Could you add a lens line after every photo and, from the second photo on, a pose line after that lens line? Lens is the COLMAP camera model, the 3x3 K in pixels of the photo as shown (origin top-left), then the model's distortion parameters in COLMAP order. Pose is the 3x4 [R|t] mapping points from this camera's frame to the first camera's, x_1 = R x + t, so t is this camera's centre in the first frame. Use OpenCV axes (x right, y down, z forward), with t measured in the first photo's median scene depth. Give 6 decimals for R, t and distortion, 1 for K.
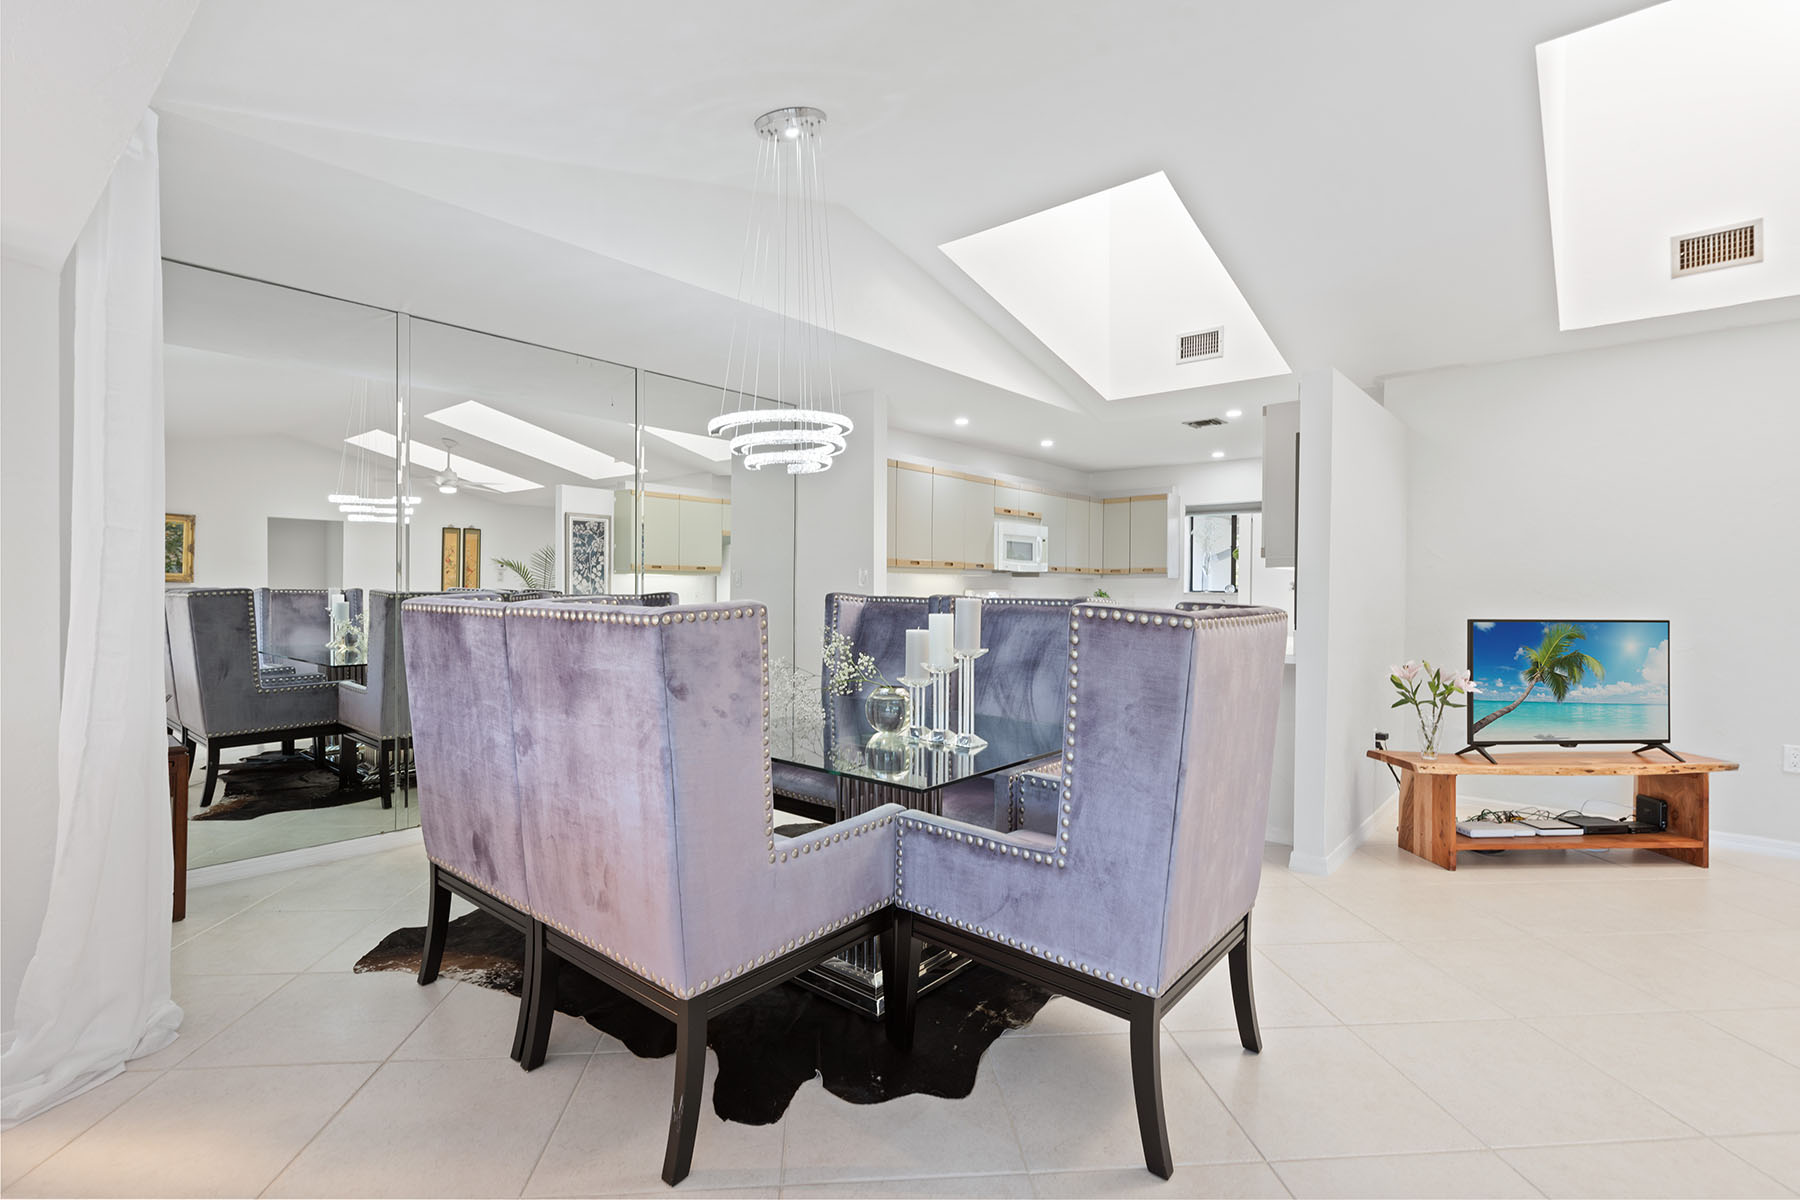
lens RADIAL K [[824.6, 0, 901.1], [0, 824.6, 589.3], [0, 0, 1]] dist [0.019446, -0.006881]
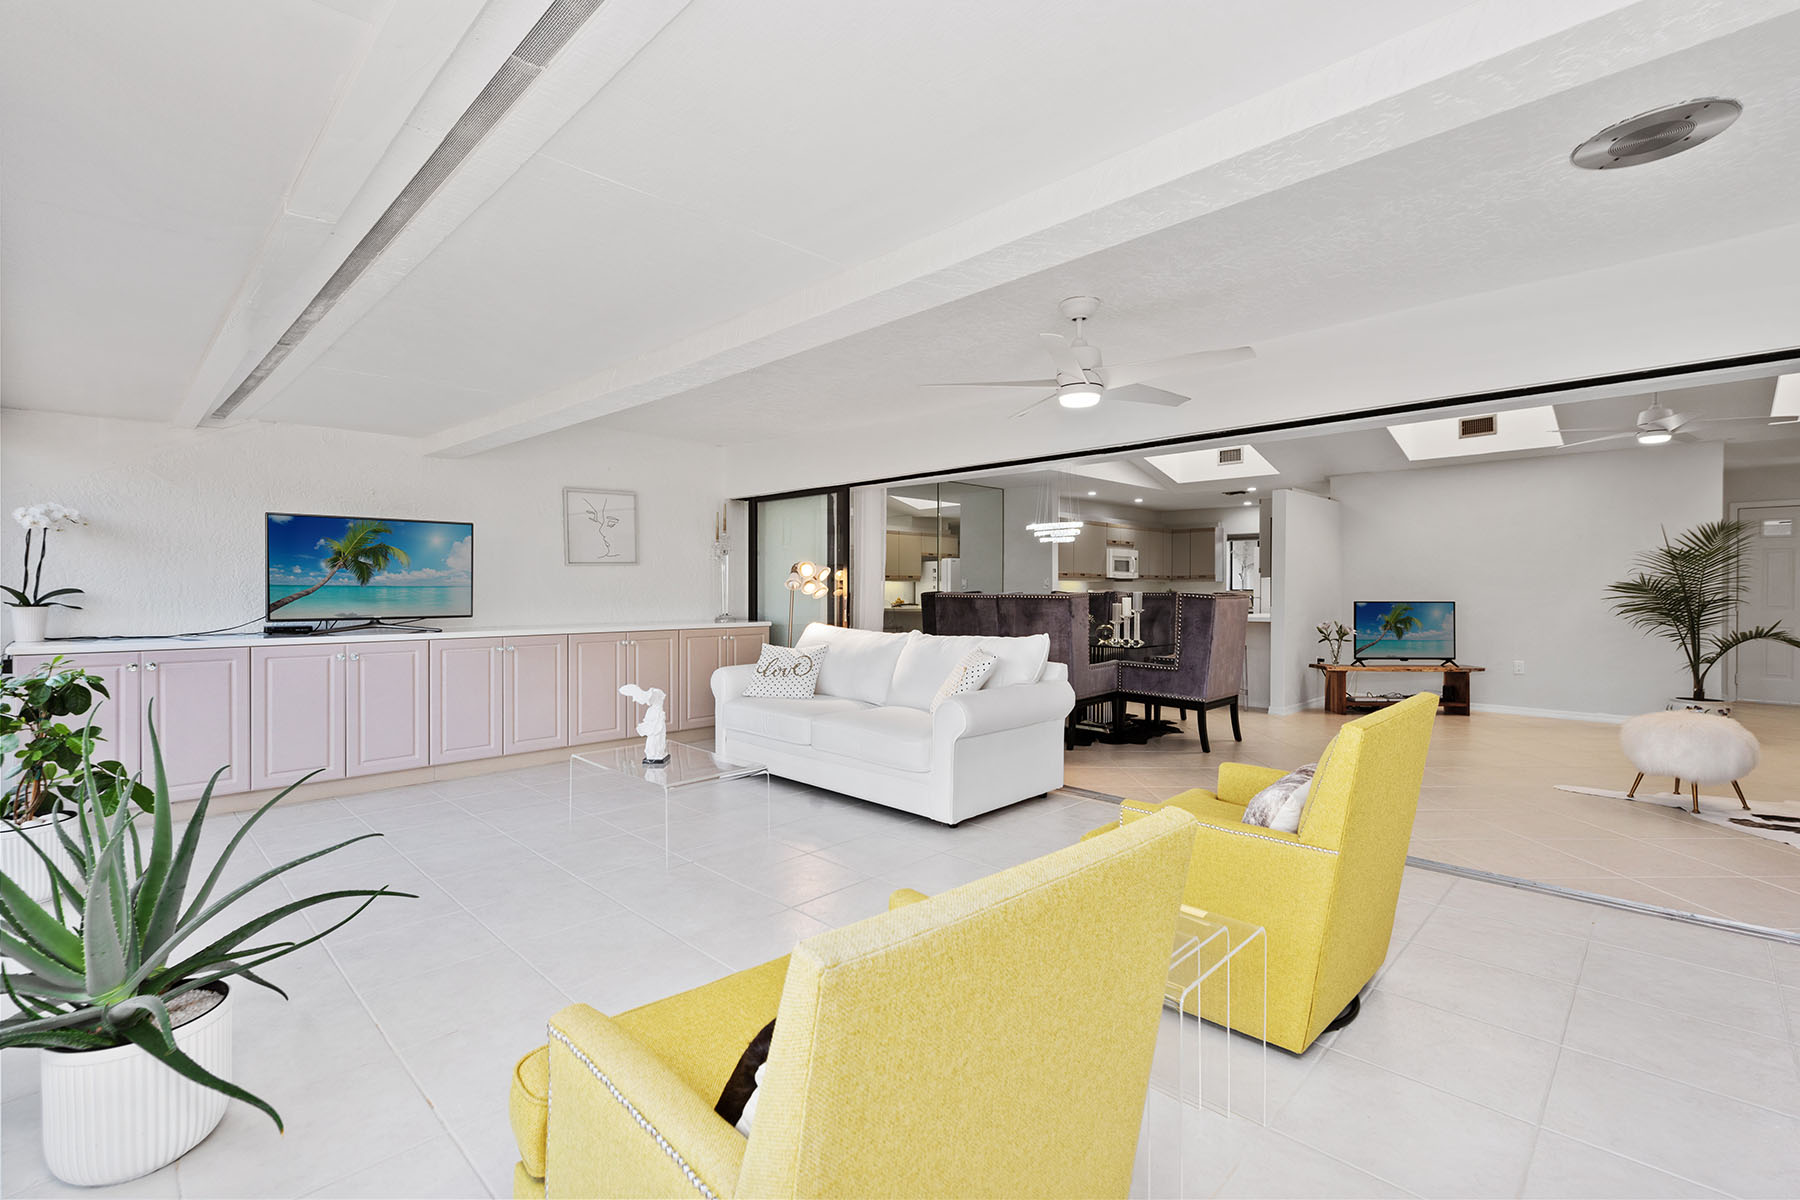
lens RADIAL K [[778.8, 0, 898.5], [0, 778.8, 592.0], [0, 0, 1]] dist [0.012754, -0.000281]
pose [[0.996701, -0.005757, -0.080959, -0.331354], [0.005858, 0.999982, 0.001012, 0.002201], [0.080952, -0.001483, 0.996717, -1.111014]]
